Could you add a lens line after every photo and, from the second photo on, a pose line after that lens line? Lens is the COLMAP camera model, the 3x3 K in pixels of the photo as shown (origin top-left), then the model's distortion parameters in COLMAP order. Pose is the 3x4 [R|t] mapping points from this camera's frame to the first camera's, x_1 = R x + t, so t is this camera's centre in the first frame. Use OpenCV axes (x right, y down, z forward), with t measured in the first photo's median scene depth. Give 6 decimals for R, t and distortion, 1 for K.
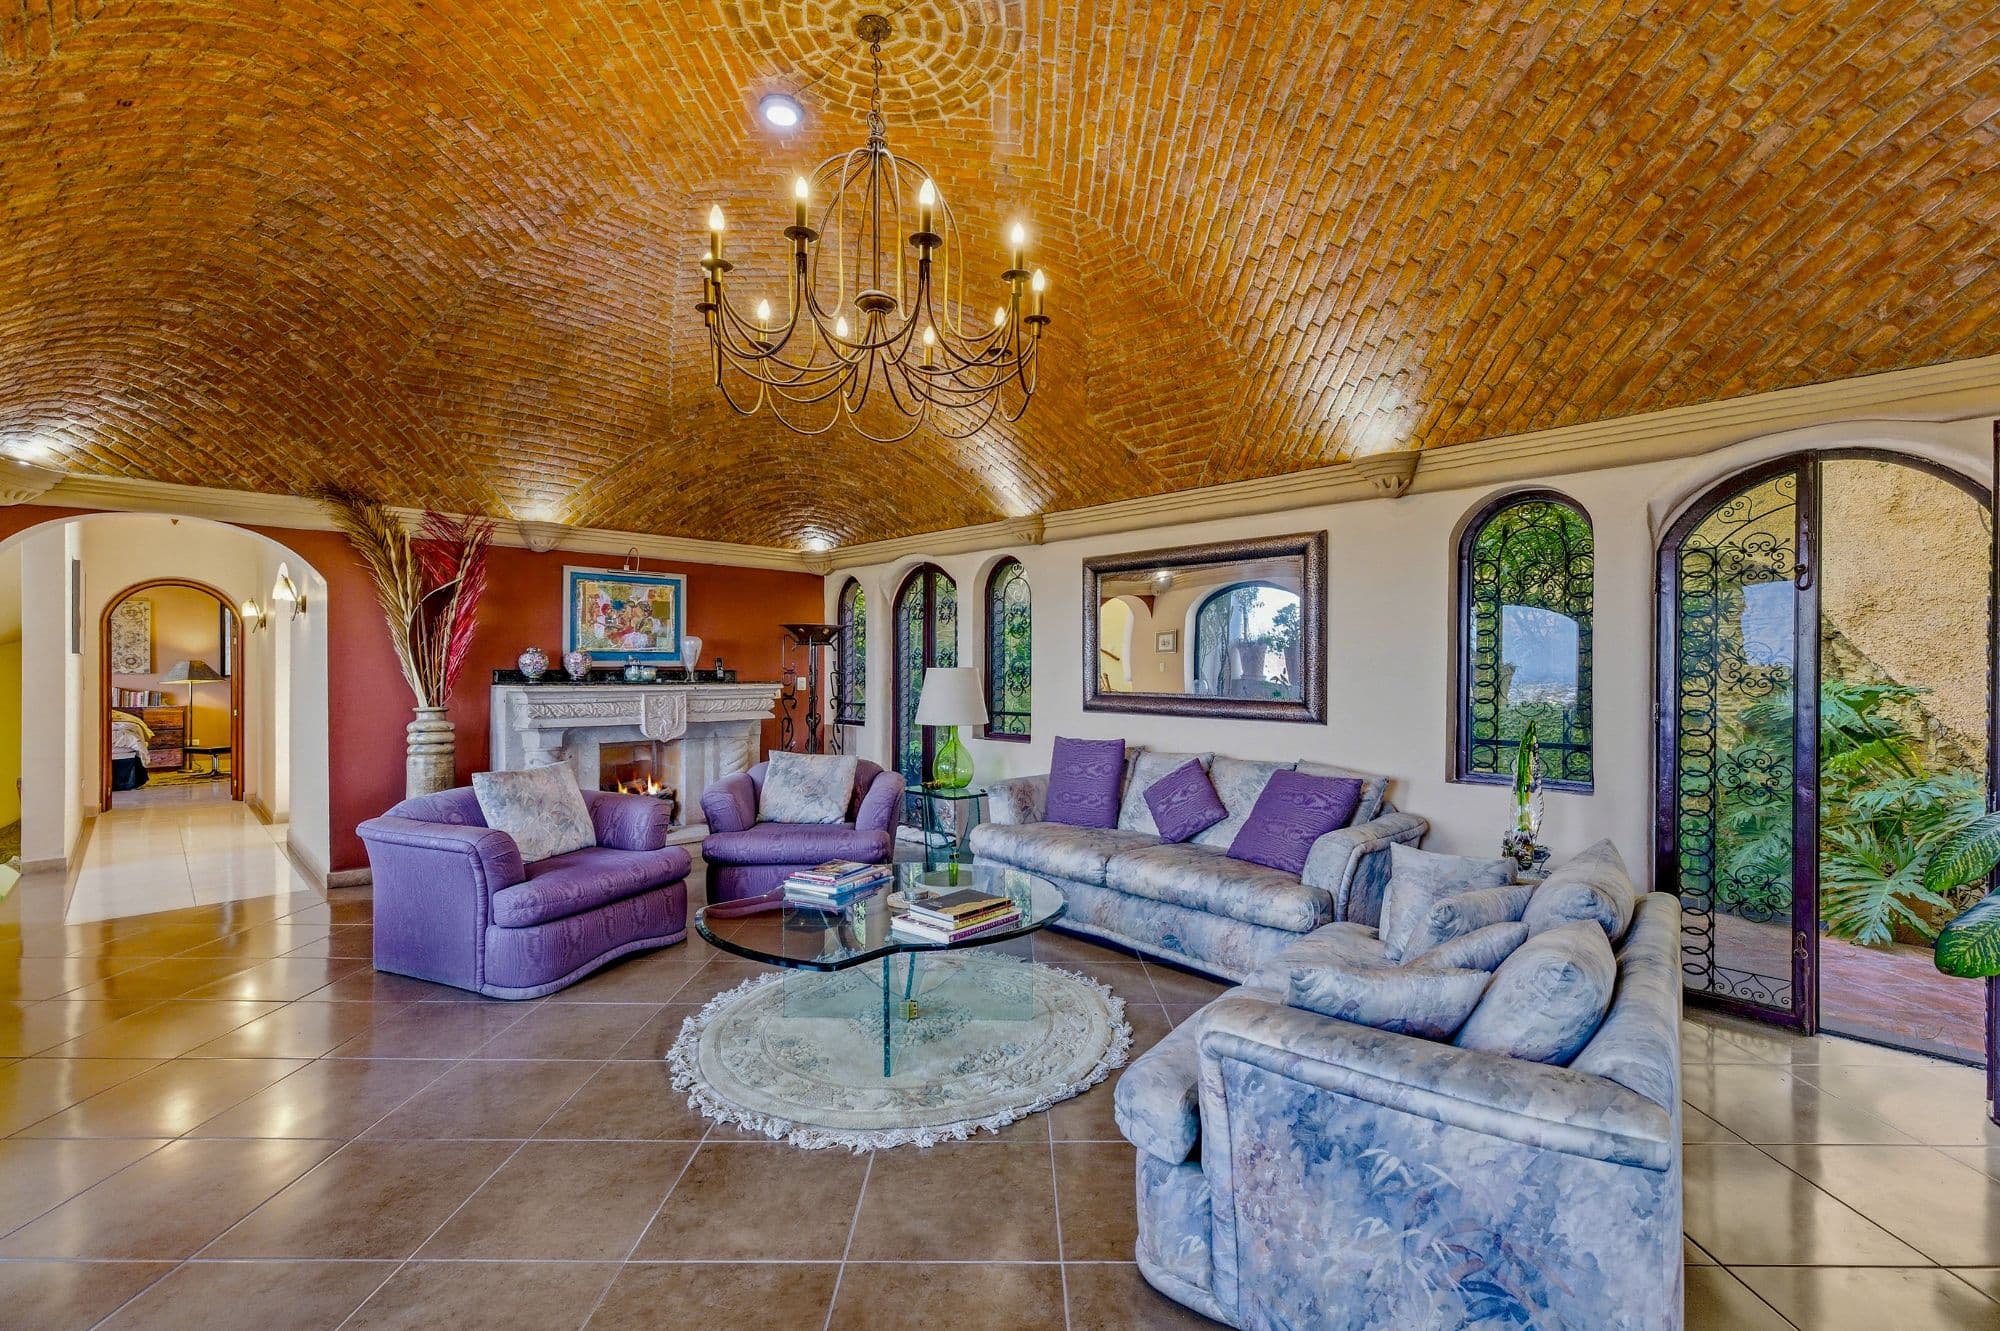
lens RADIAL K [[911.6, 0, 1000.0], [0, 911.6, 665.5], [0, 0, 1]] dist [-0.001752, -0.000282]
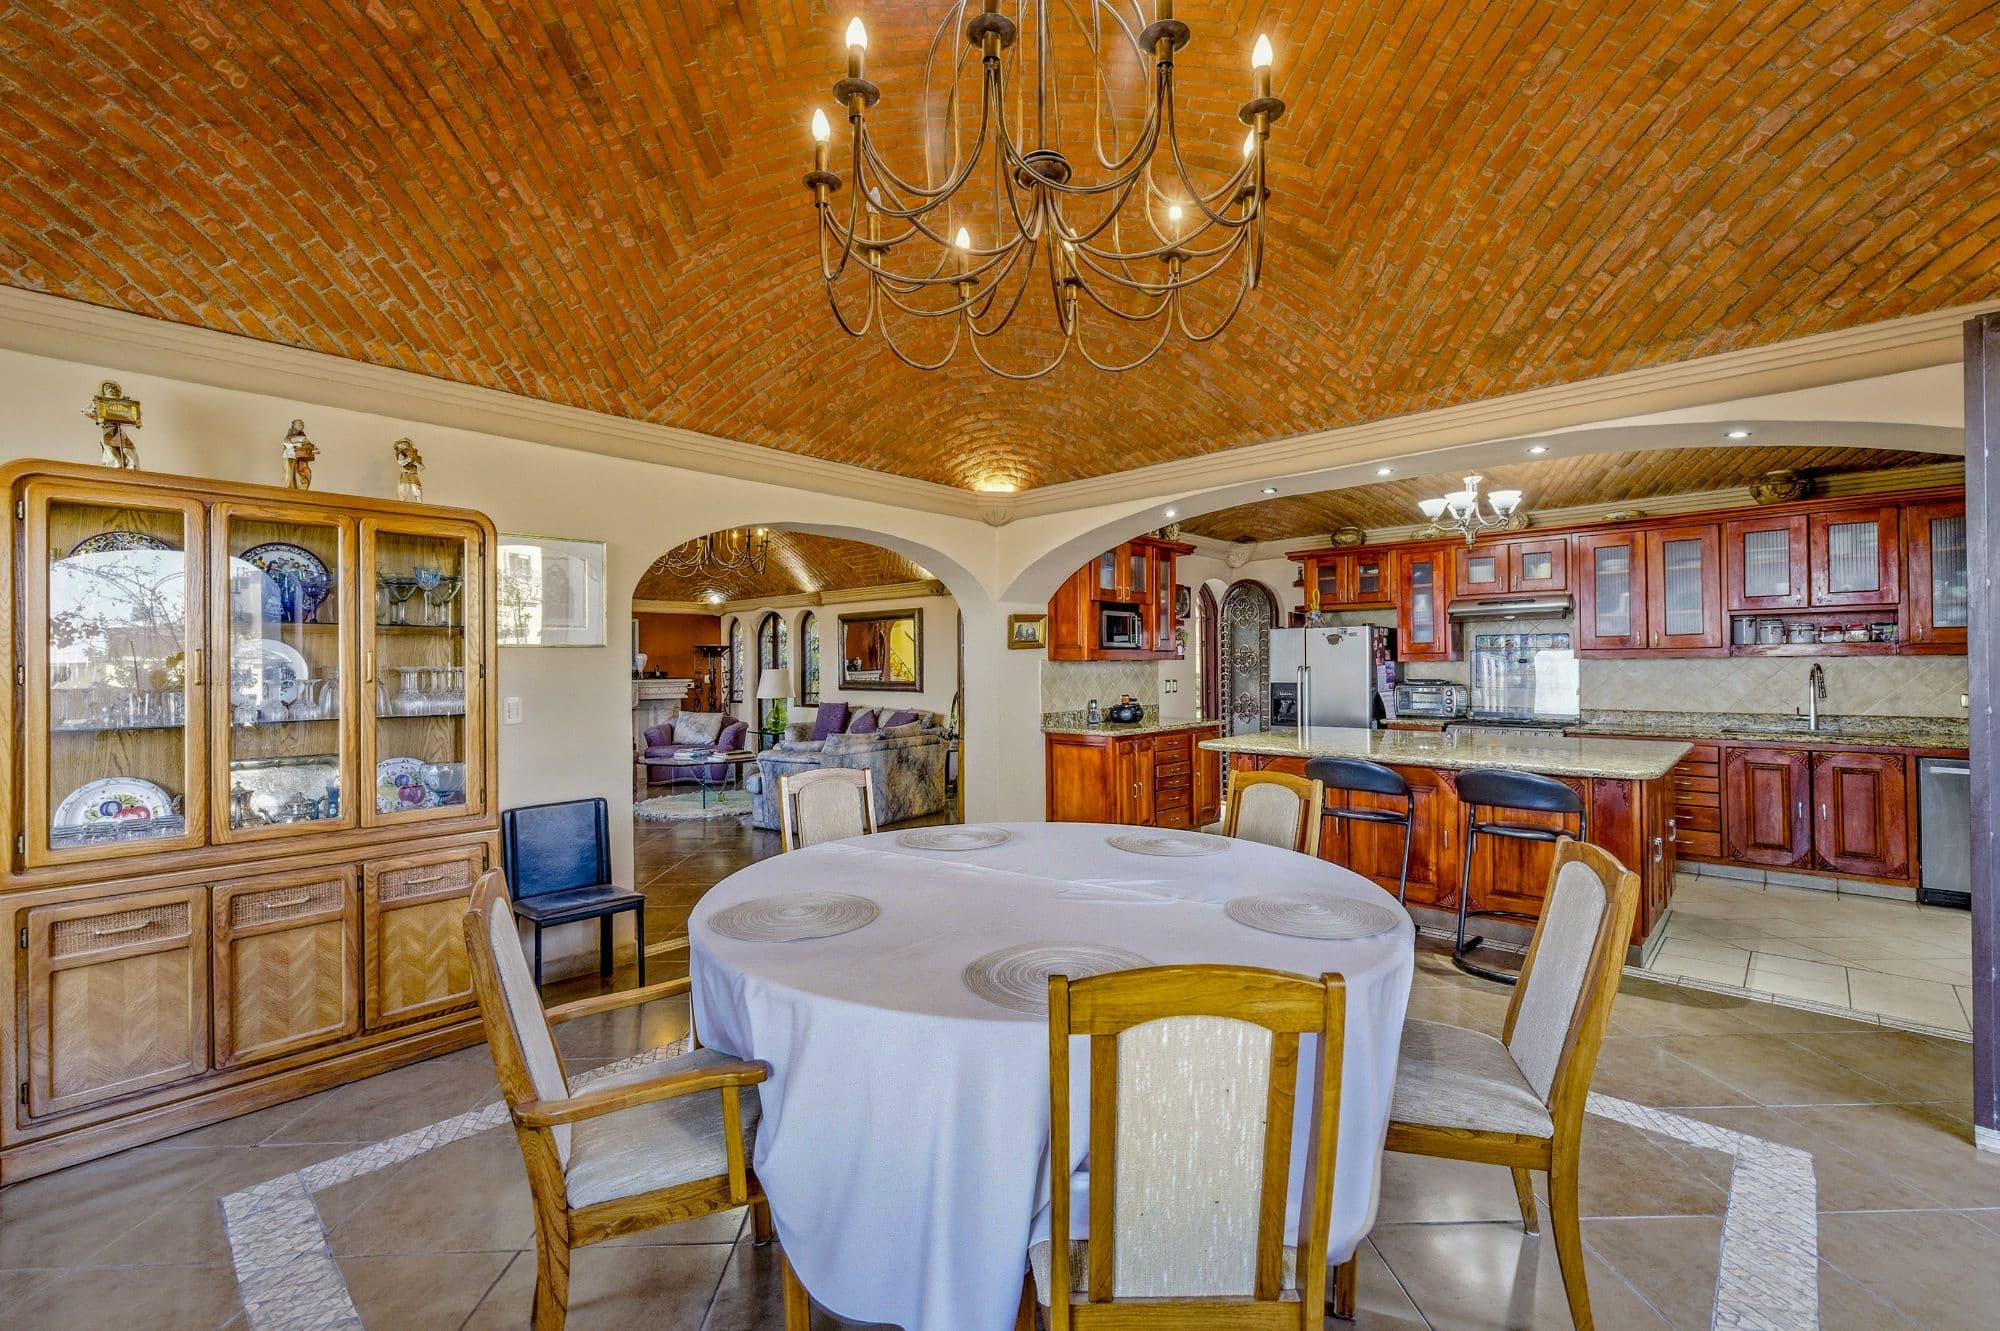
lens RADIAL K [[861.3, 0, 1000.0], [0, 861.3, 665.5], [0, 0, 1]] dist [0.000308, 0.000169]
pose [[0.998450, -0.010306, 0.054693, 0.299958], [0.010261, 0.999947, 0.001113, -0.002779], [-0.054702, -0.000551, 0.998503, -0.804887]]
